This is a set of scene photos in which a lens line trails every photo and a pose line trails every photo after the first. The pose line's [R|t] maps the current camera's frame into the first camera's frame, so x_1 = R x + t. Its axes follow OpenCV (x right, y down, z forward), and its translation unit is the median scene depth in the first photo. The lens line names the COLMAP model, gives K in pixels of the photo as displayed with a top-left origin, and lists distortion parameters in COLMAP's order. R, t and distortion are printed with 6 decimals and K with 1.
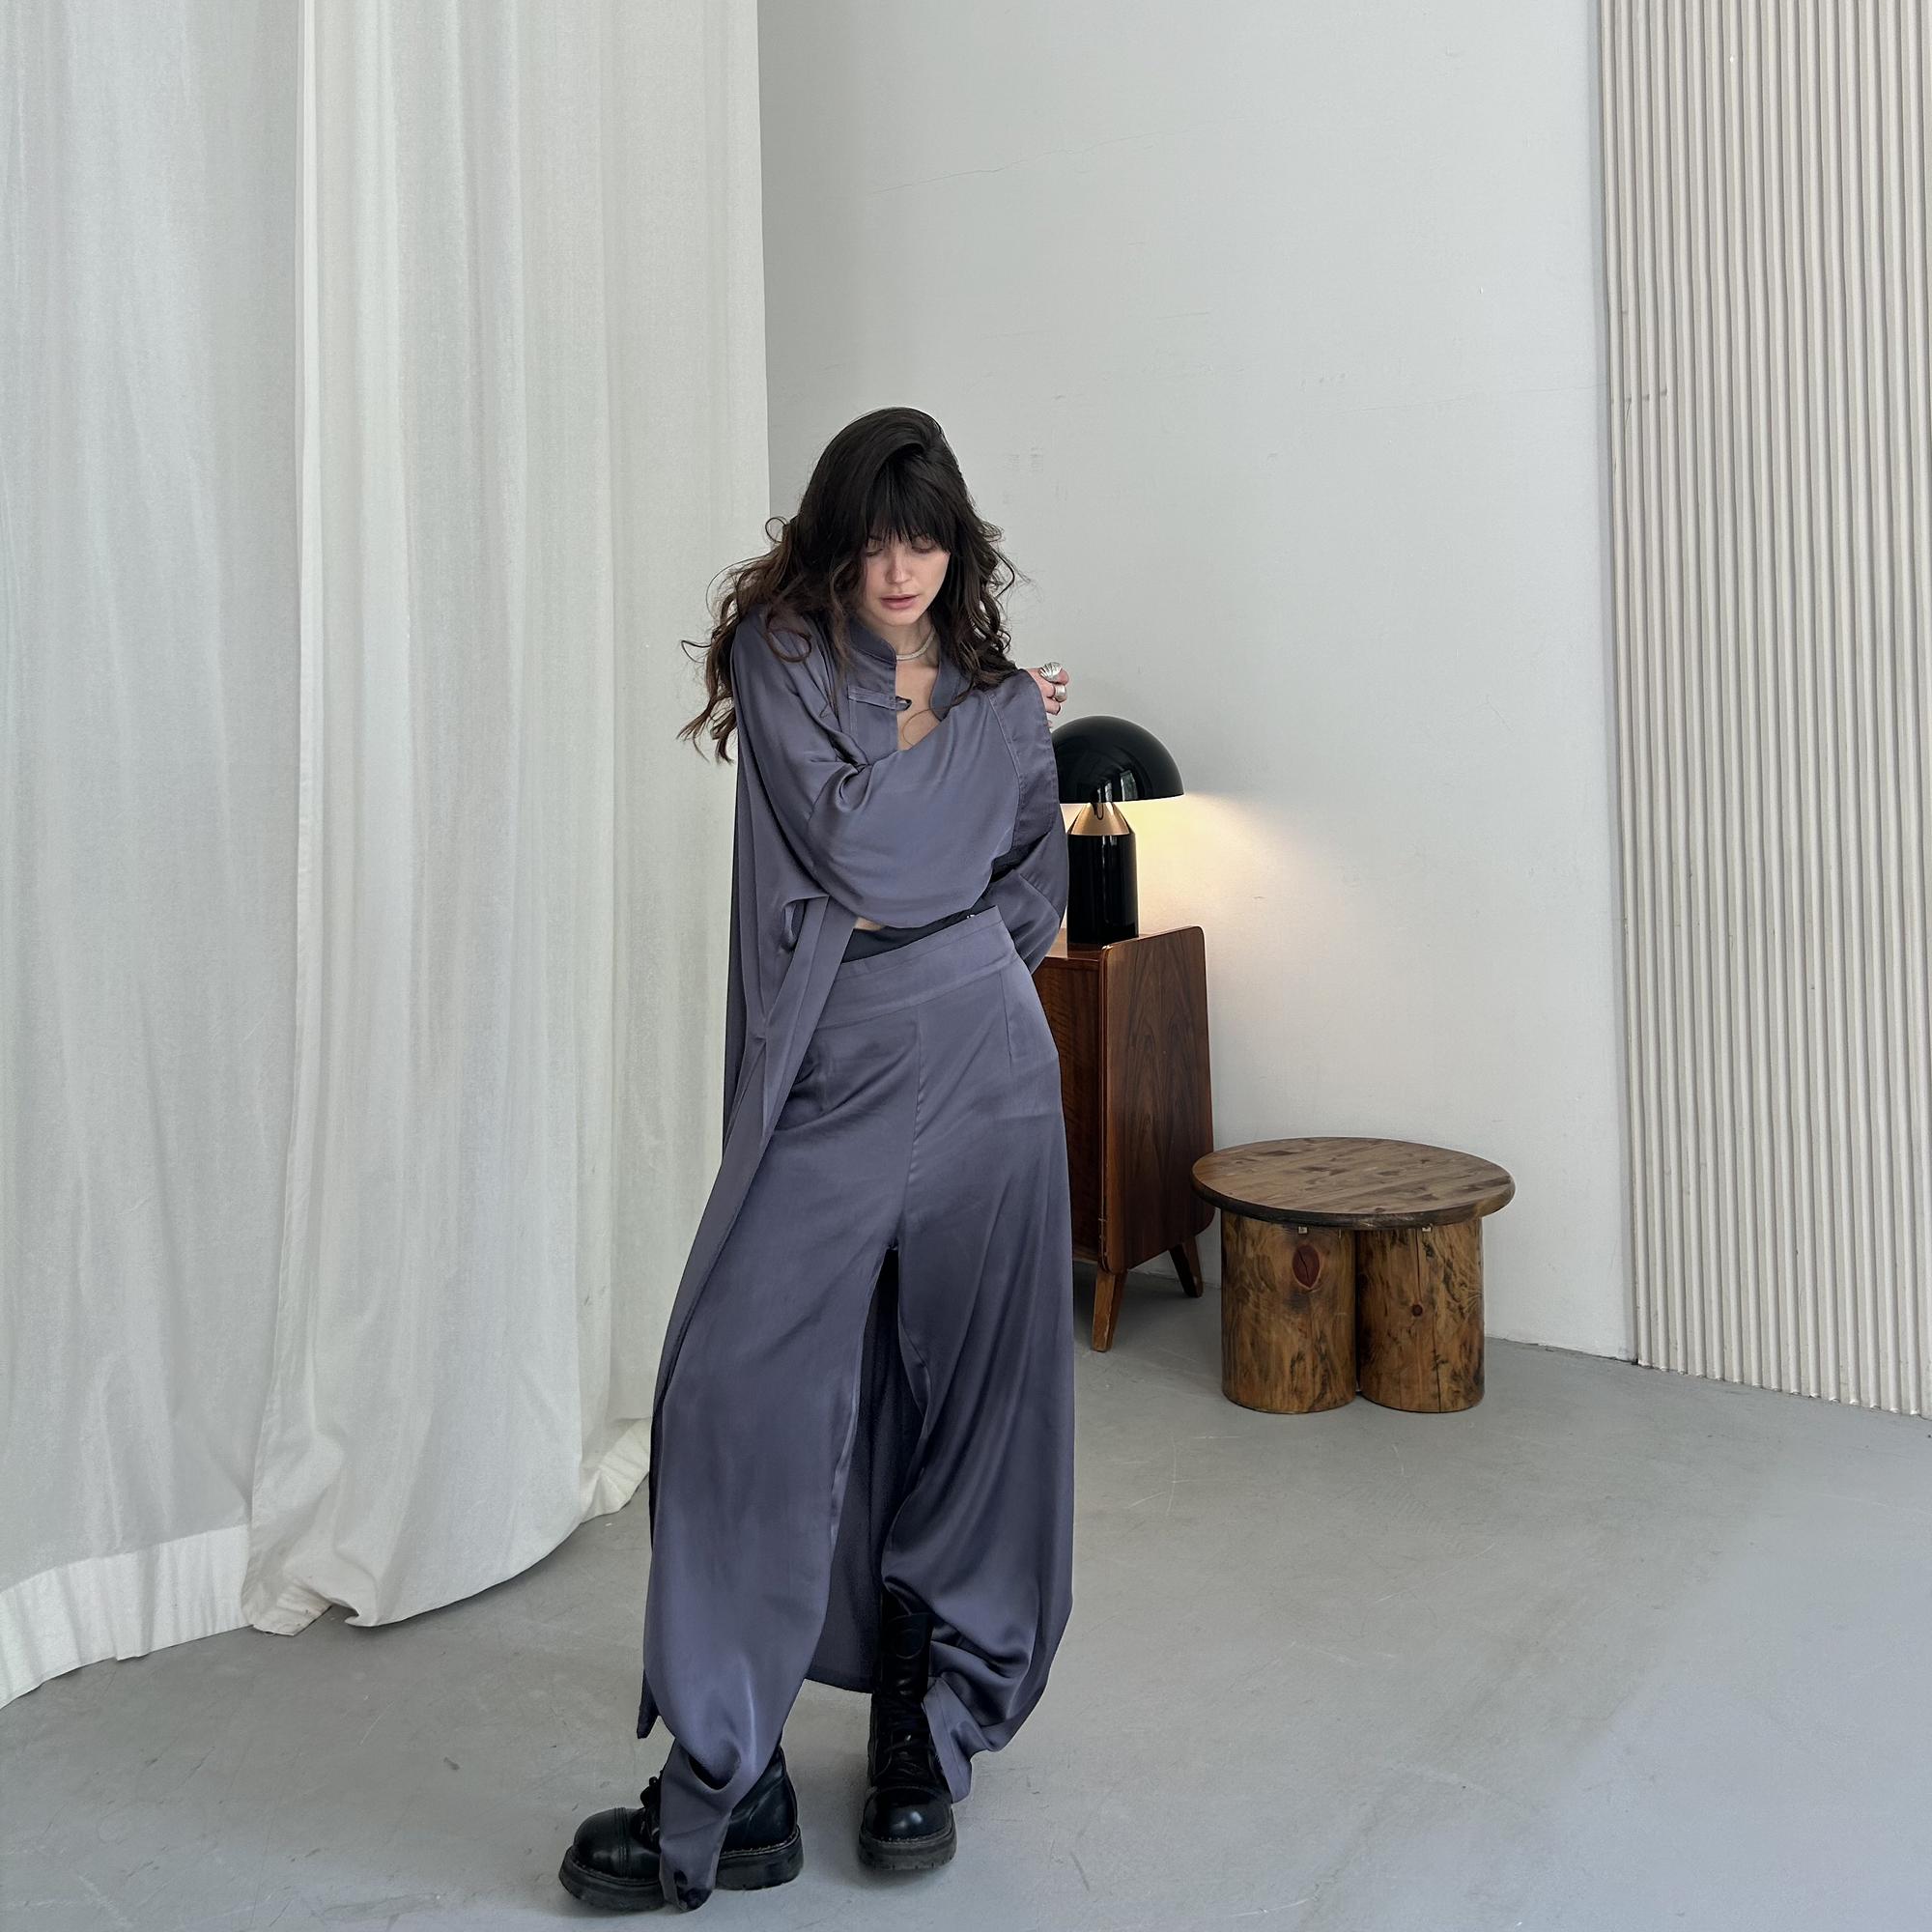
lens RADIAL K [[1946.3, 0, 956.4], [0, 1946.3, 638.6], [0, 0, 1]] dist [0.029132, -0.025586]
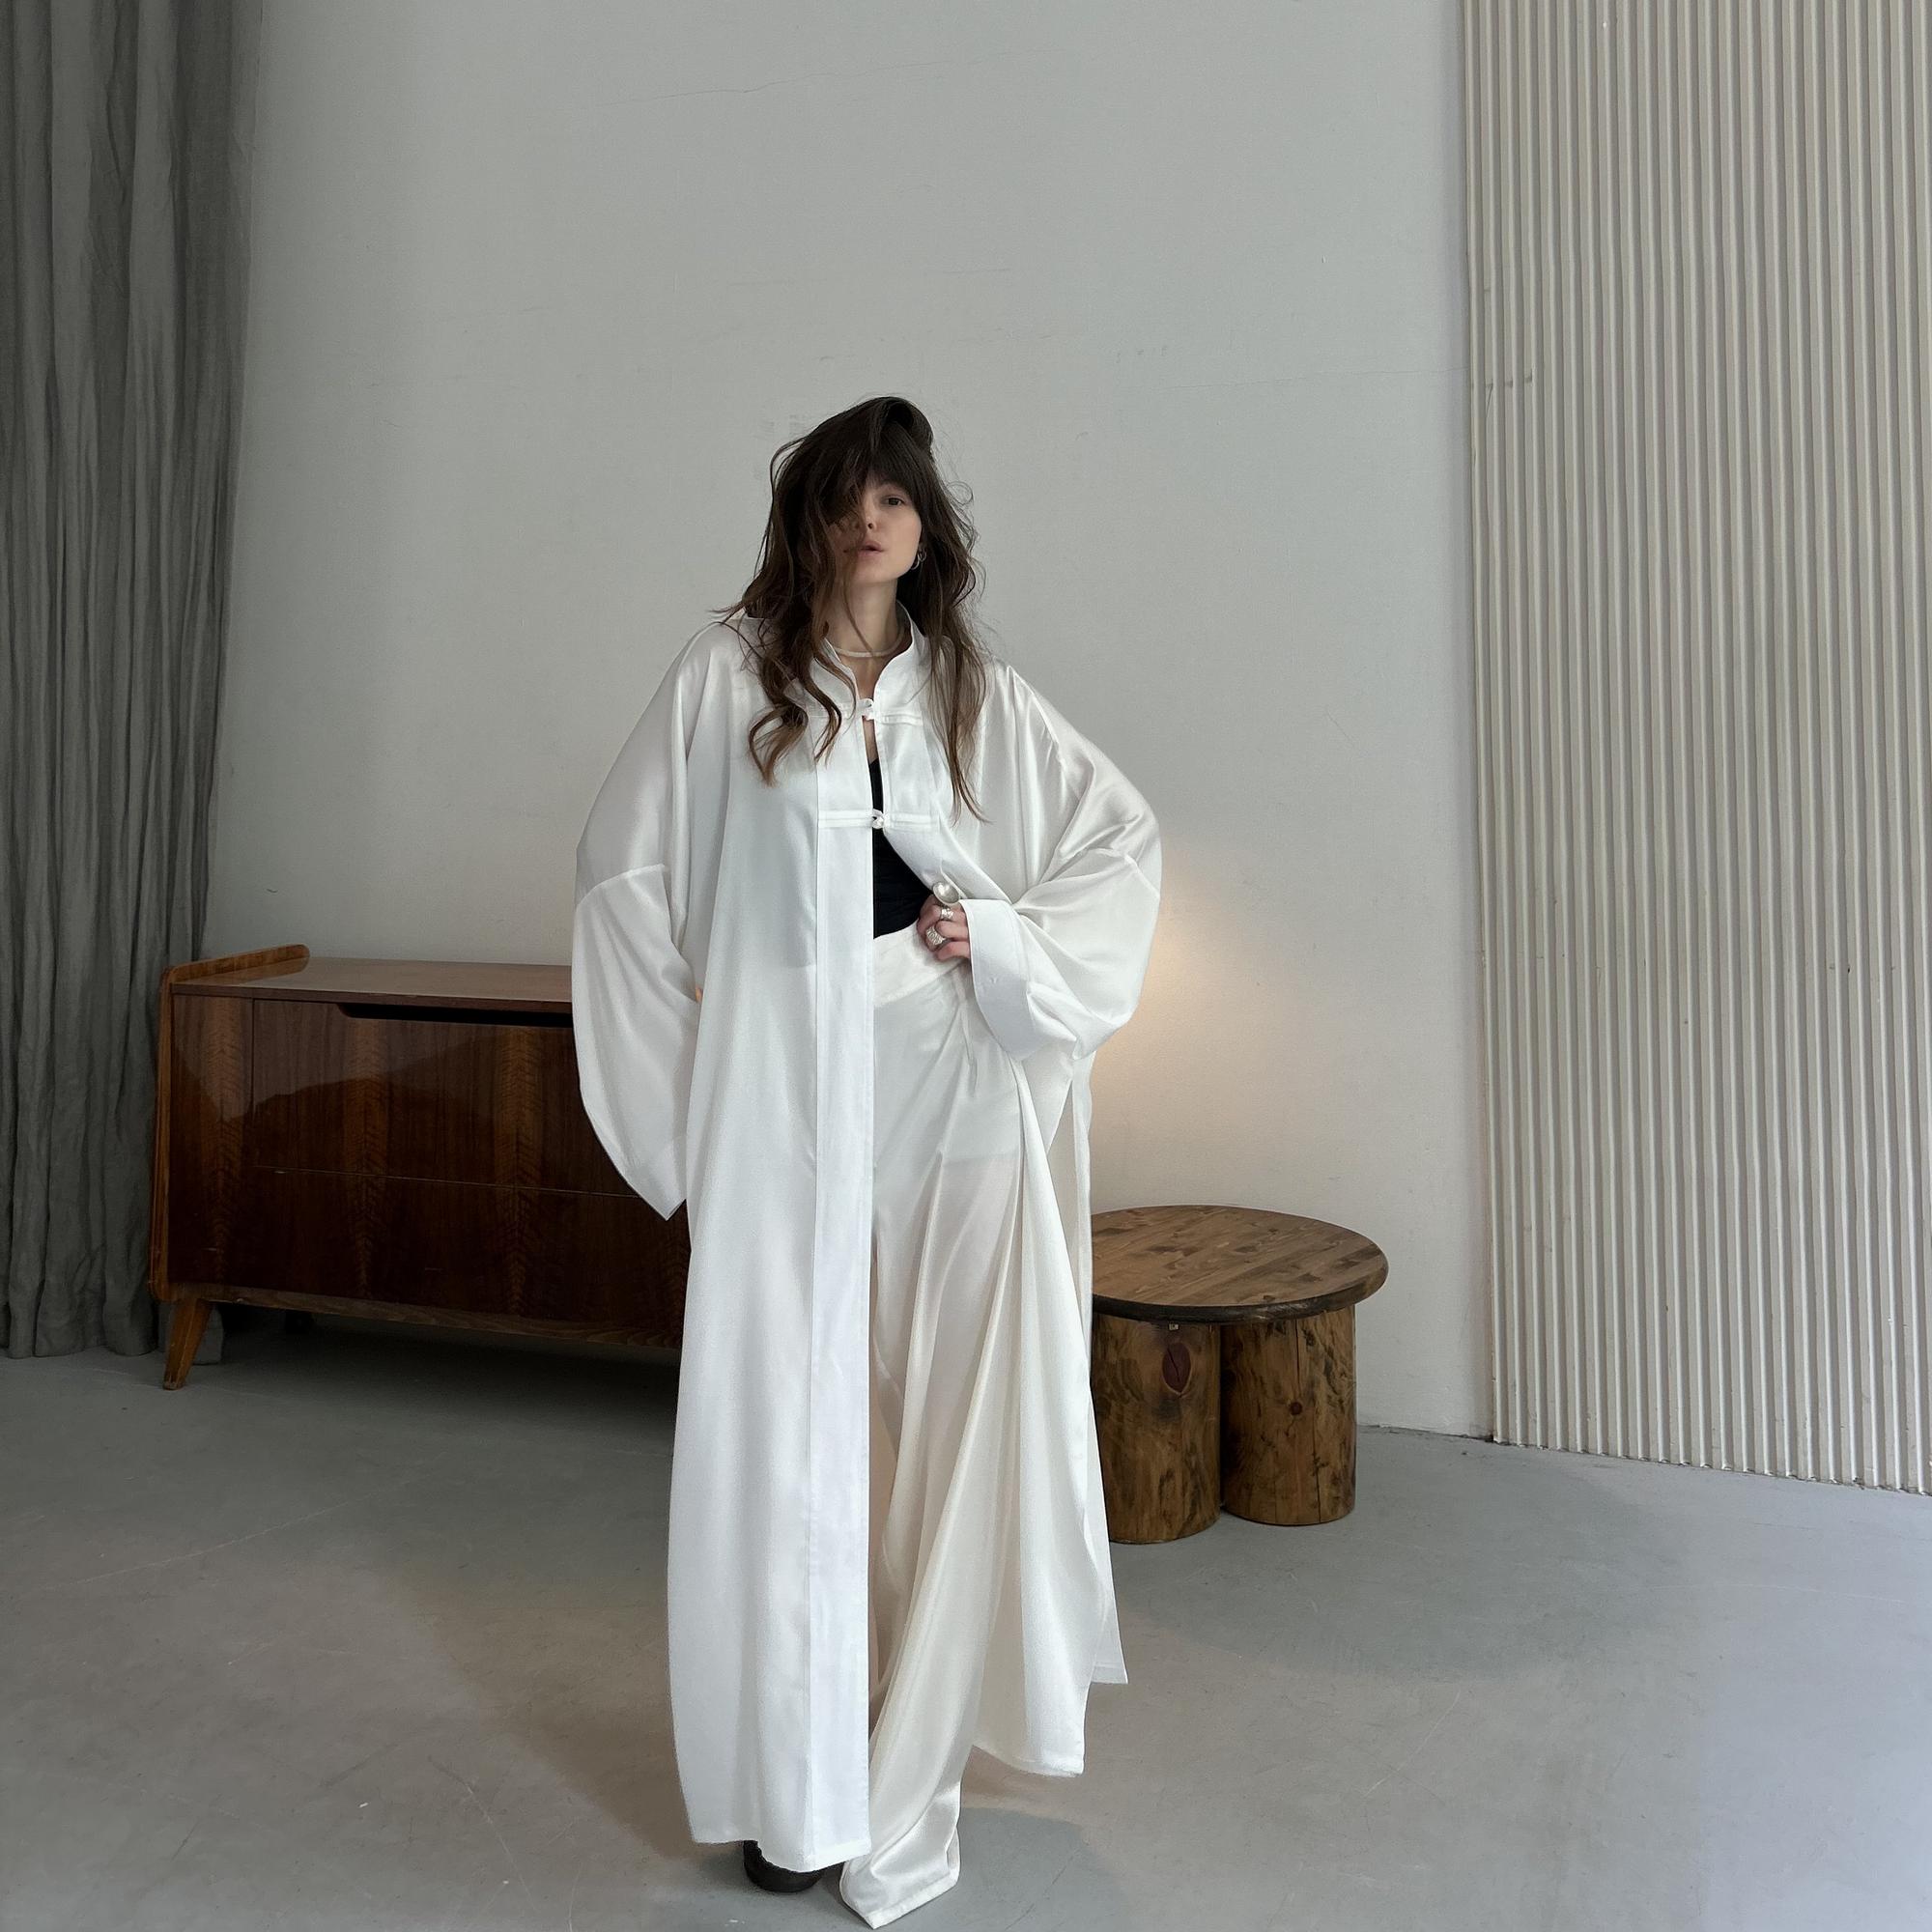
lens RADIAL K [[1978.1, 0, 968.0], [0, 1978.1, 621.5], [0, 0, 1]] dist [0.031276, -0.032630]
pose [[0.965834, 0.015910, 0.258671, -0.141503], [-0.012397, 0.999807, -0.015209, 0.006428], [-0.258863, 0.011483, 0.965846, 0.172789]]
